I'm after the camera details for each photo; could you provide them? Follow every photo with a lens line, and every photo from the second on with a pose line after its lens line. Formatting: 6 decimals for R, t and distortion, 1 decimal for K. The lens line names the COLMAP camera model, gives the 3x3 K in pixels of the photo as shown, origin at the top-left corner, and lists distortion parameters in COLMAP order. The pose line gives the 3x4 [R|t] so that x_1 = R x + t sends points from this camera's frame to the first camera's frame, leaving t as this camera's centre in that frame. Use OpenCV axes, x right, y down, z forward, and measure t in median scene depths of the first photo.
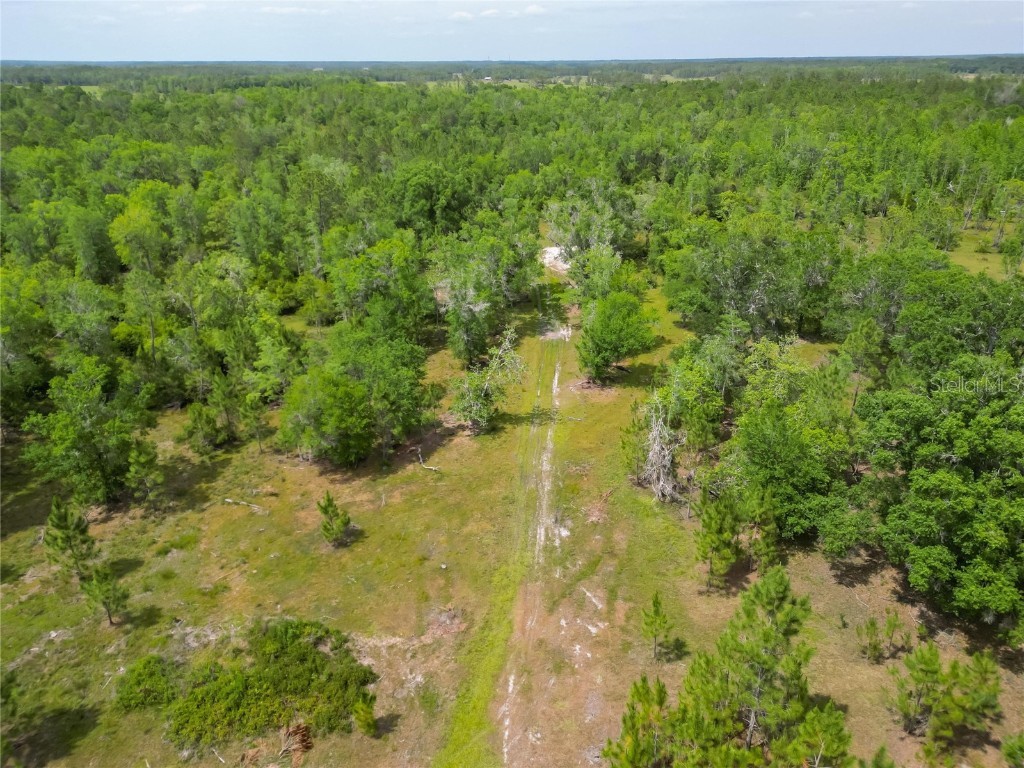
lens RADIAL K [[714.8, 0, 514.3], [0, 714.8, 380.5], [0, 0, 1]] dist [0.078048, -0.076469]
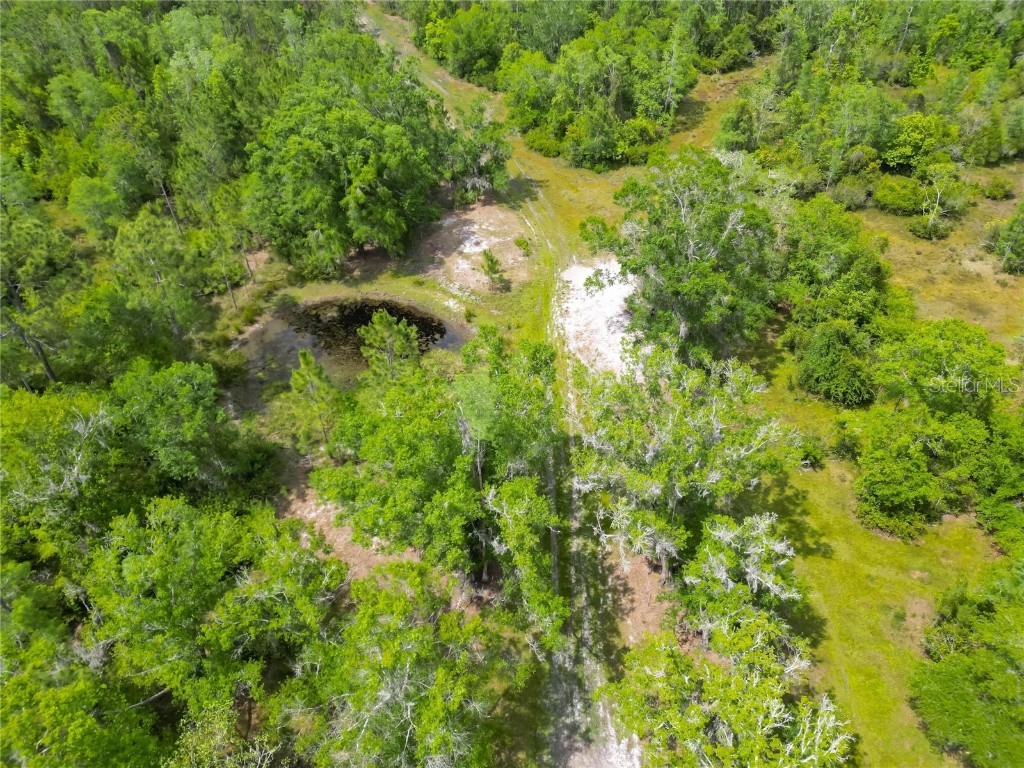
lens RADIAL K [[714.8, 0, 514.3], [0, 714.8, 380.5], [0, 0, 1]] dist [0.078048, -0.076469]
pose [[0.999808, 0.011700, -0.015692, 0.011232], [-0.006996, 0.962322, 0.271823, -0.207654], [0.018281, -0.271661, 0.962219, 0.405250]]
